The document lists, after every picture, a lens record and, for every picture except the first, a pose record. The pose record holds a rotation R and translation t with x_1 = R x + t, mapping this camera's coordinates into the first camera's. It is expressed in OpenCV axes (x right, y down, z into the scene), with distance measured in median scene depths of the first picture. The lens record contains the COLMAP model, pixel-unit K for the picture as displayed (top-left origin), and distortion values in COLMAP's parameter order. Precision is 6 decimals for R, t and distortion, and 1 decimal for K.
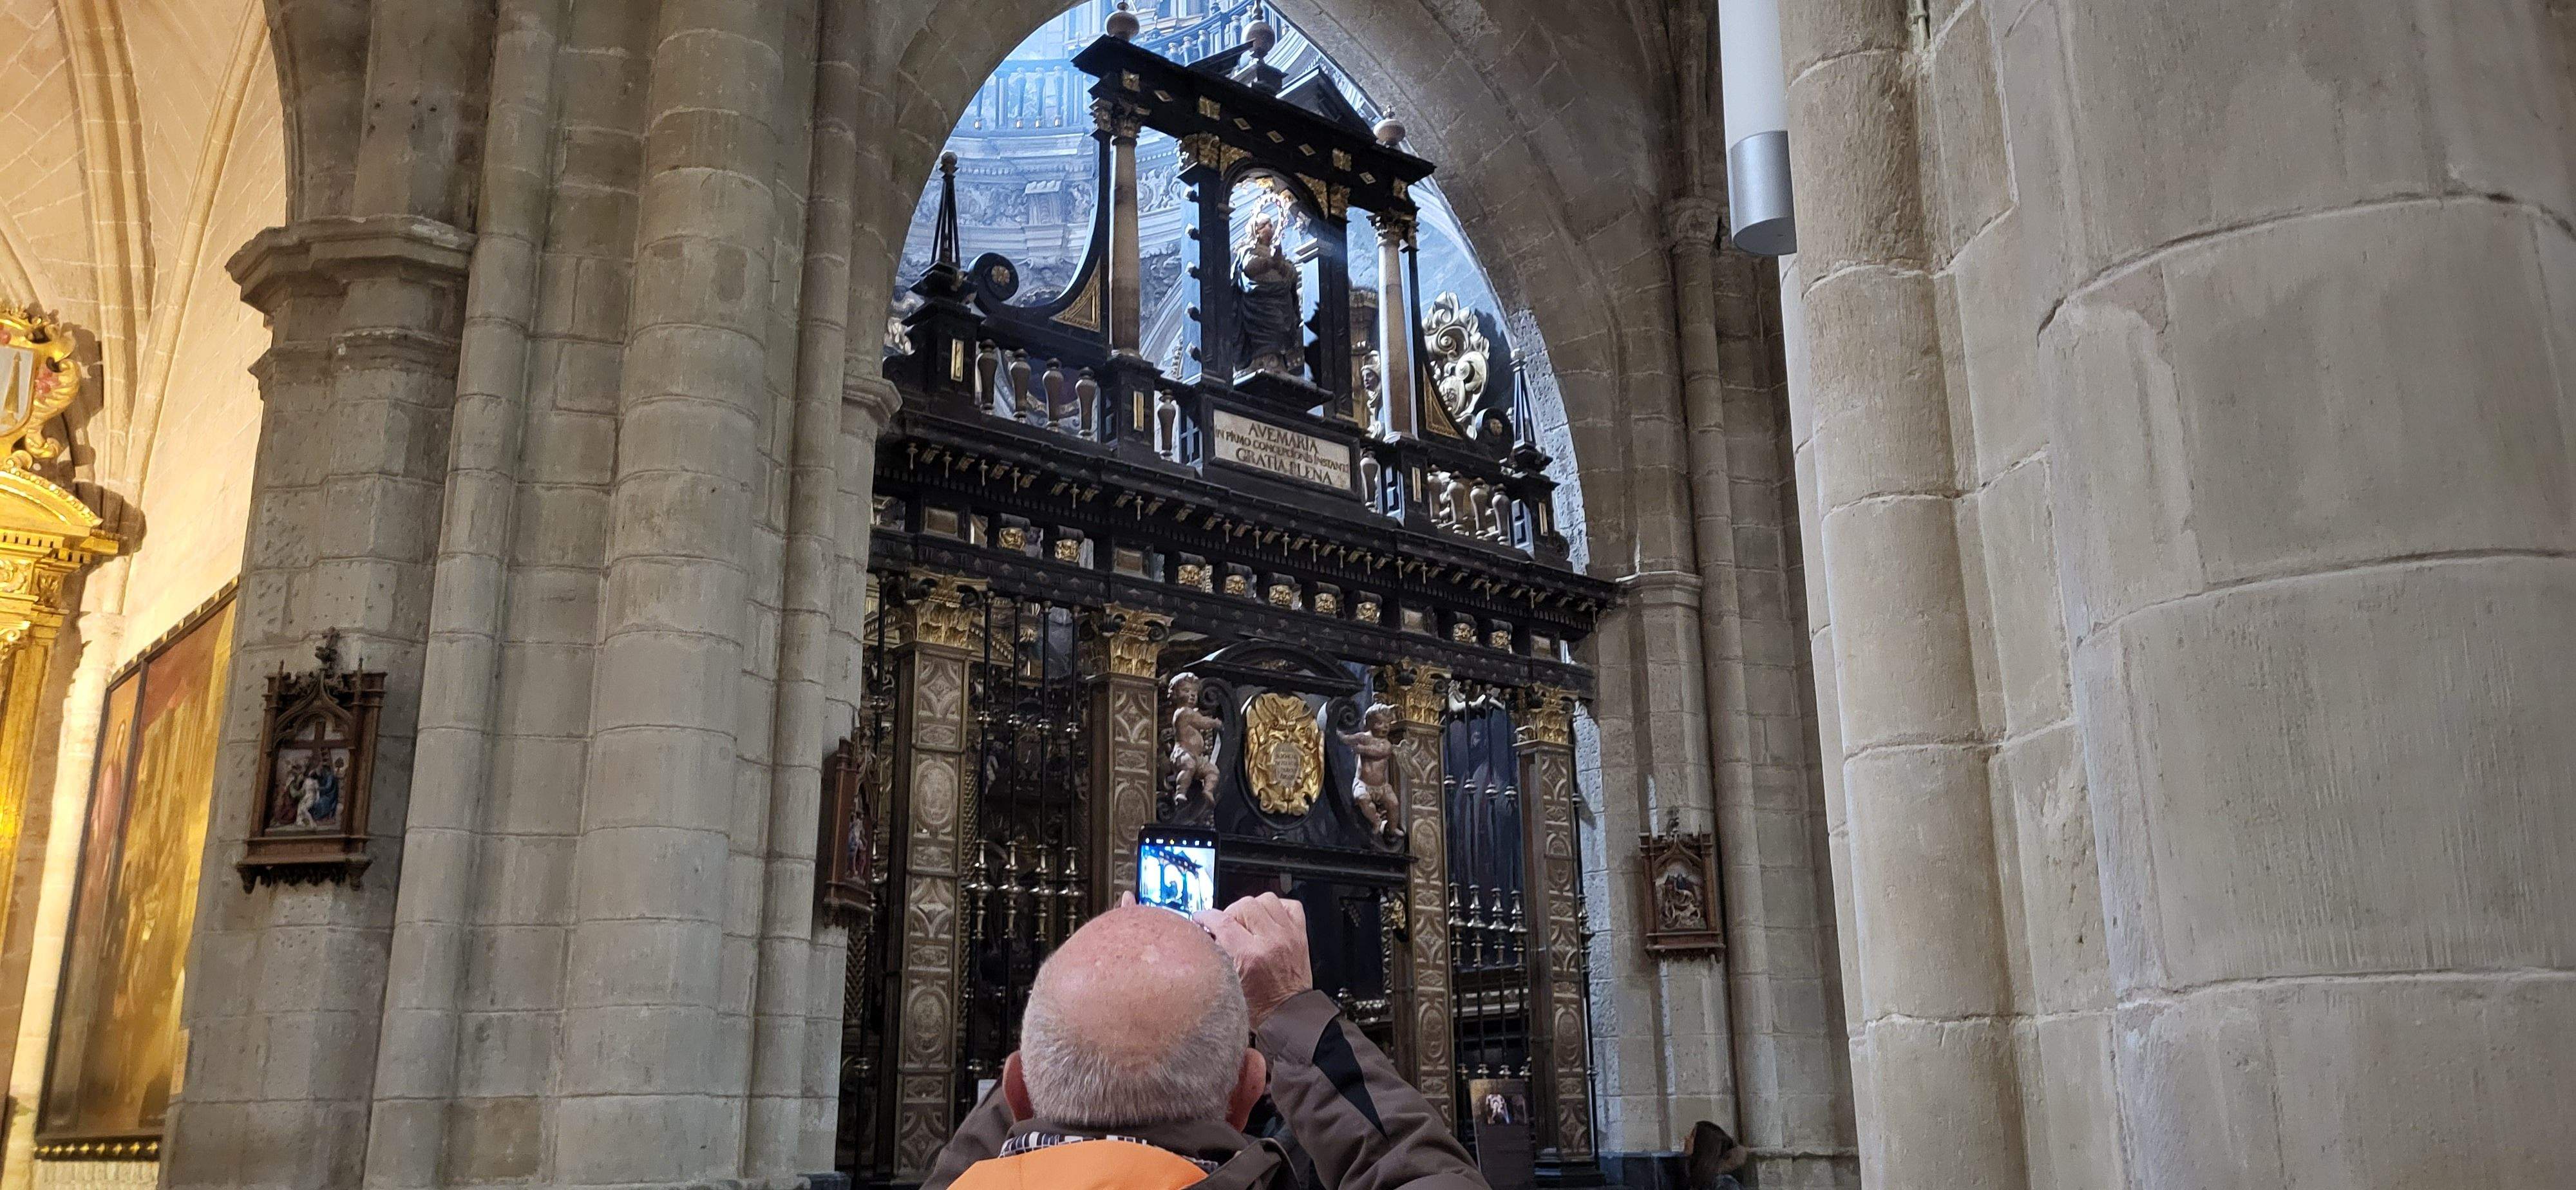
lens RADIAL K [[1960.6, 0, 1304.9], [0, 1960.6, 560.3], [0, 0, 1]] dist [0.051300, -0.038870]
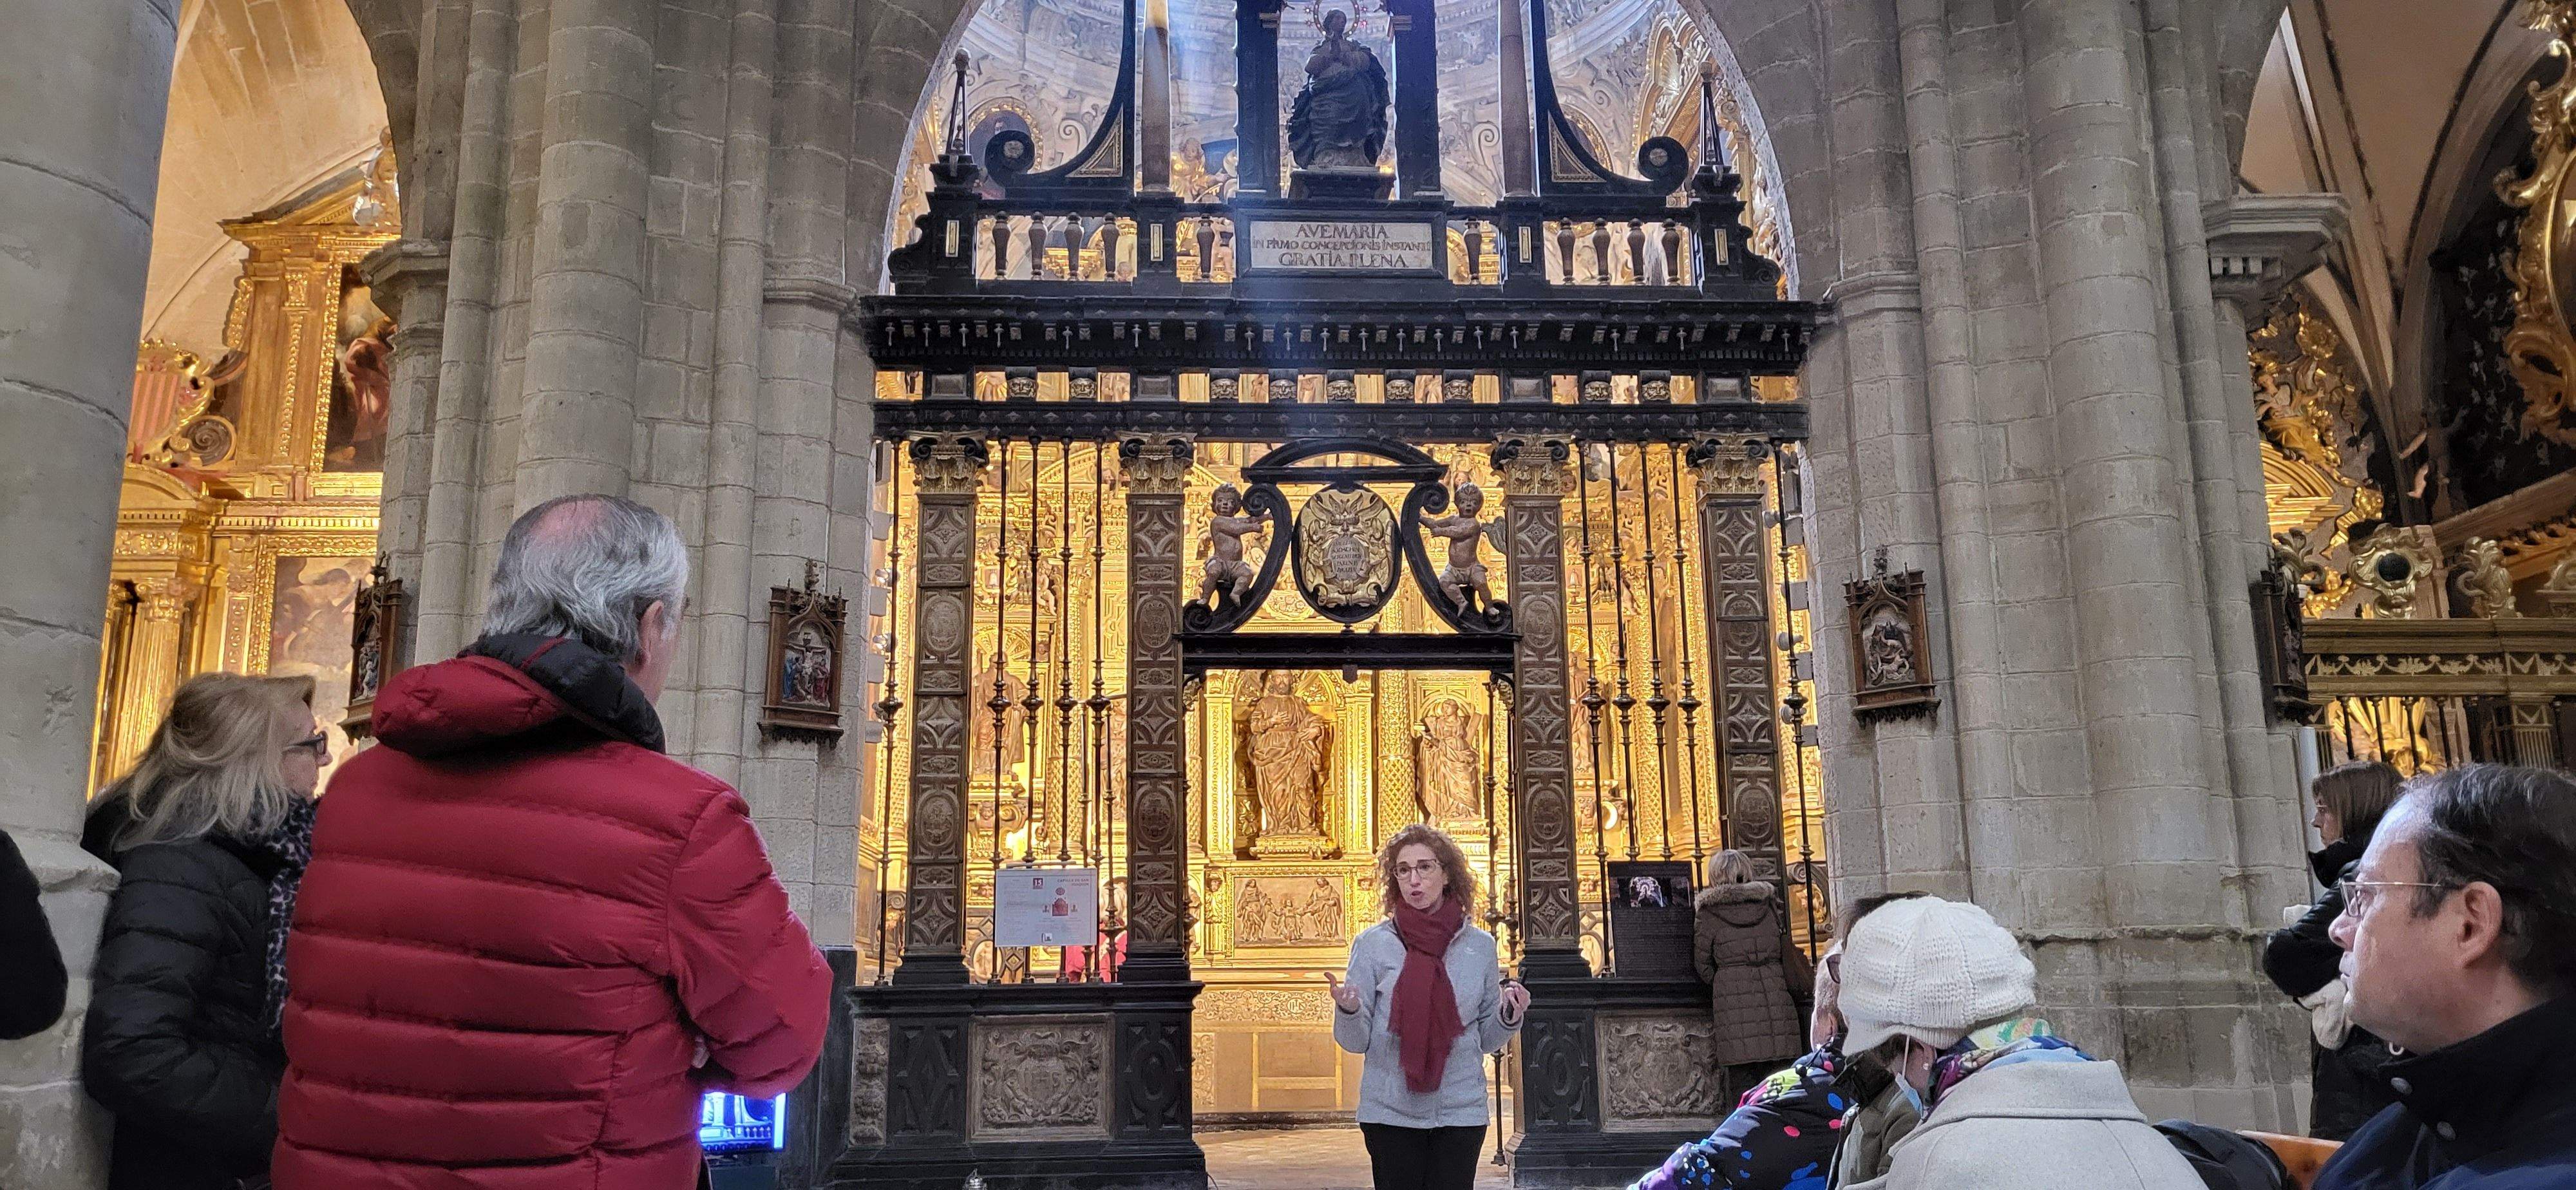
lens RADIAL K [[1960.6, 0, 1301.9], [0, 1960.6, 569.6], [0, 0, 1]] dist [0.051300, -0.038870]
pose [[0.793293, -0.126299, -0.595596, 0.518367], [0.169164, 0.985452, 0.016345, 0.082193], [0.584867, -0.113720, 0.803118, 0.168138]]
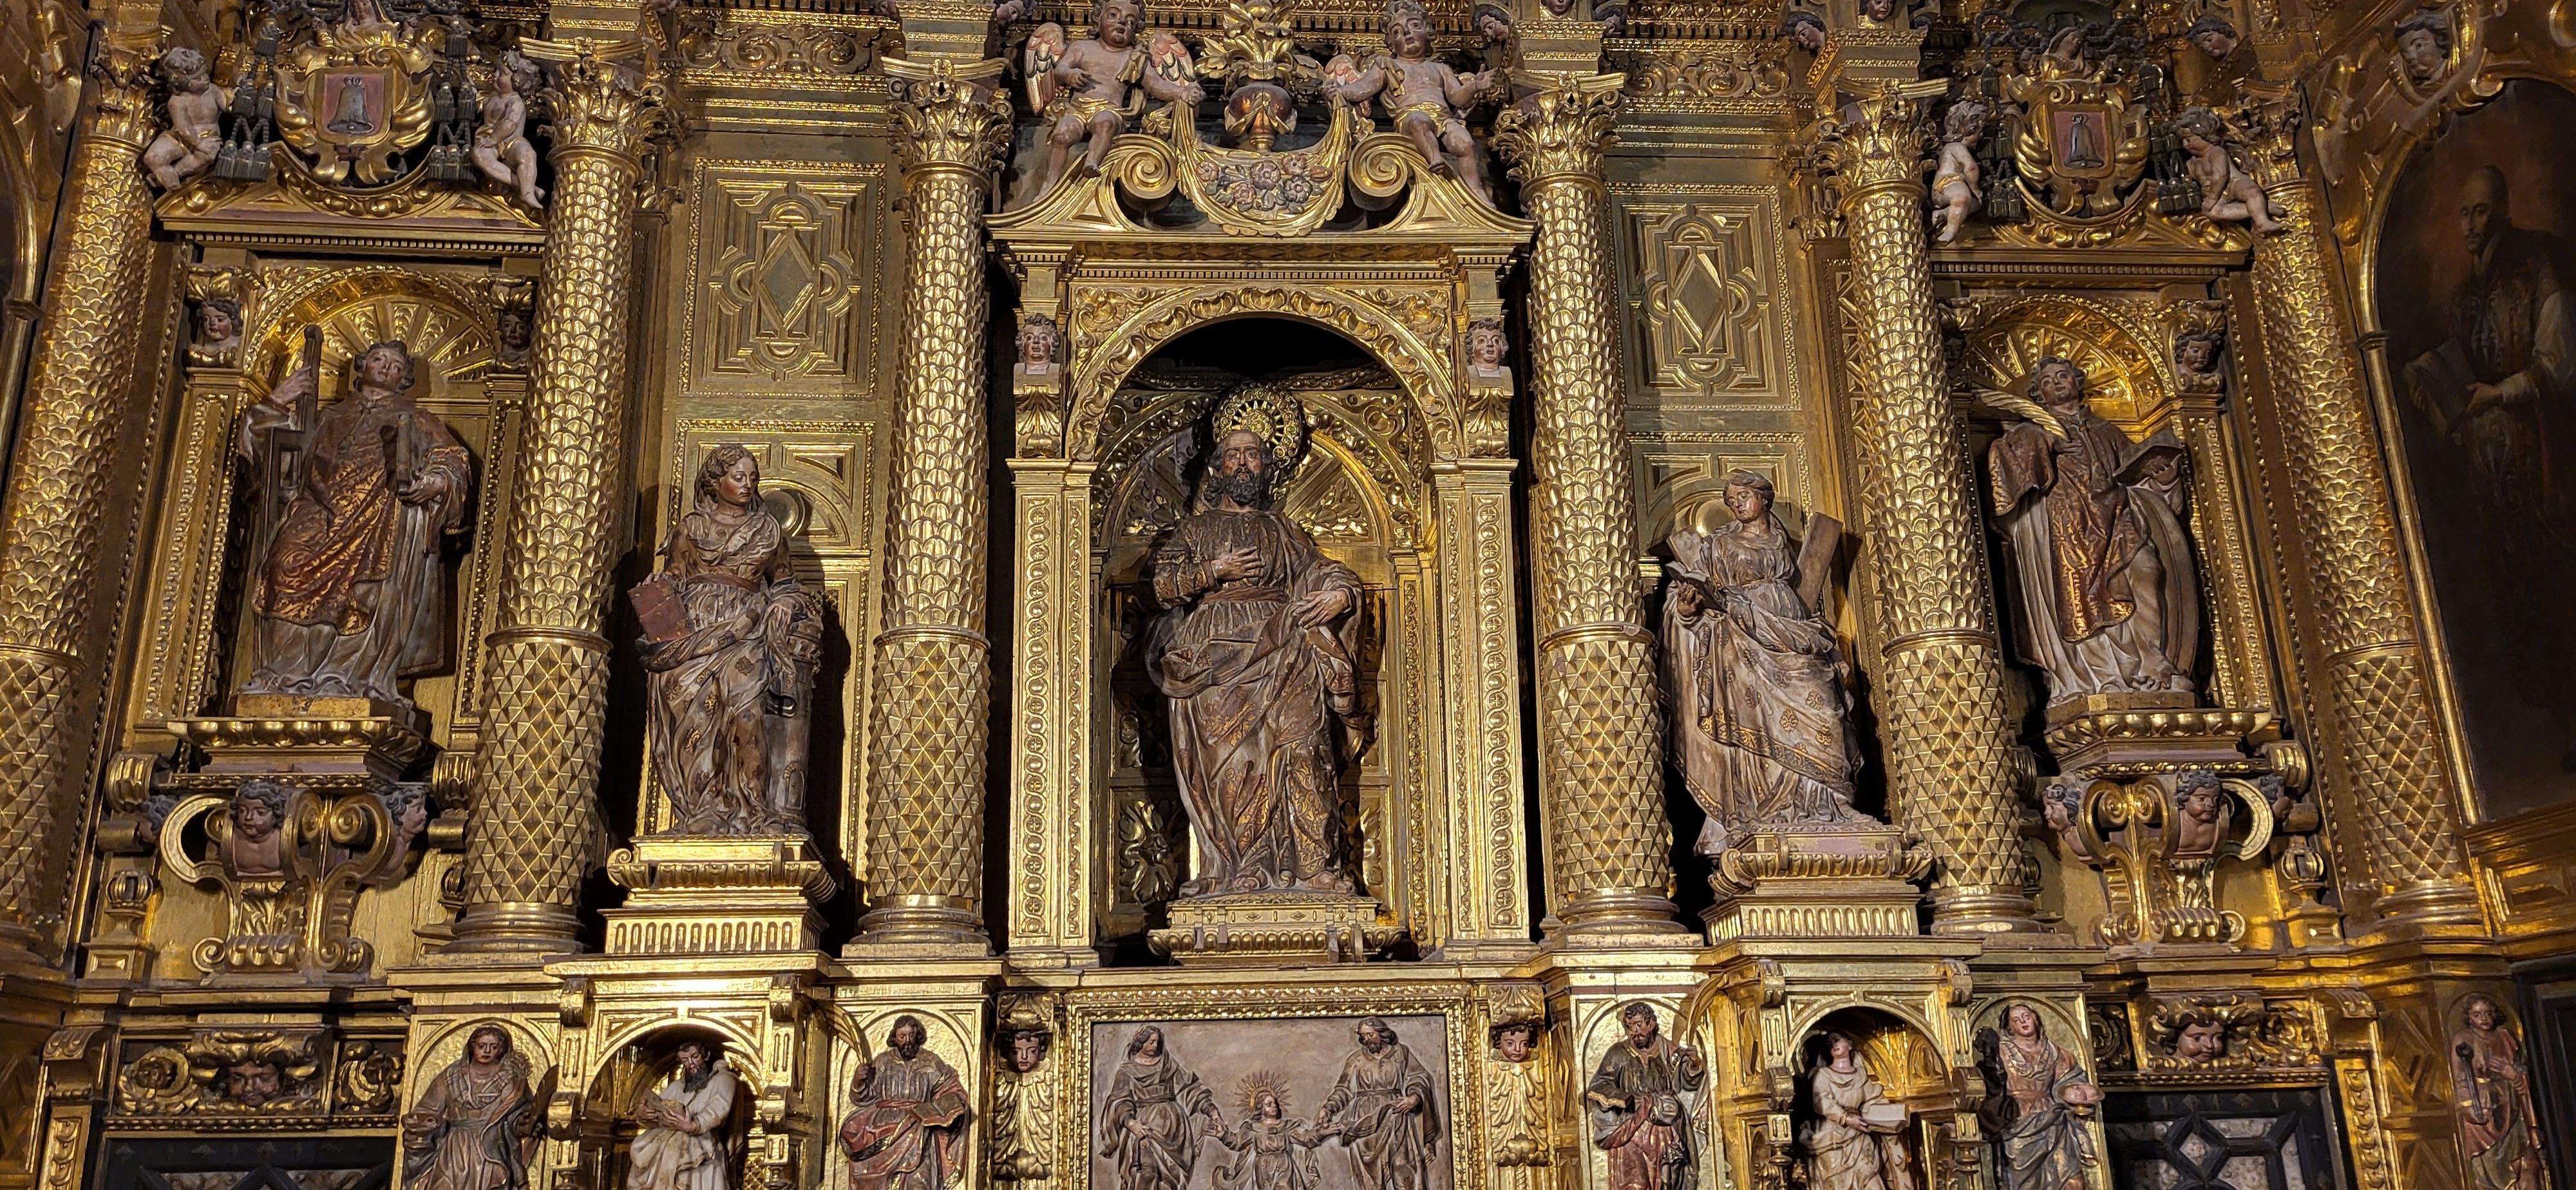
lens RADIAL K [[1960.6, 0, 1299.9], [0, 1960.6, 561.4], [0, 0, 1]] dist [0.051300, -0.038870]
pose [[0.802975, -0.175987, -0.569438, -0.101836], [0.177309, 0.982690, -0.053678, 0.250646], [0.569028, -0.057865, 0.820280, 0.943031]]
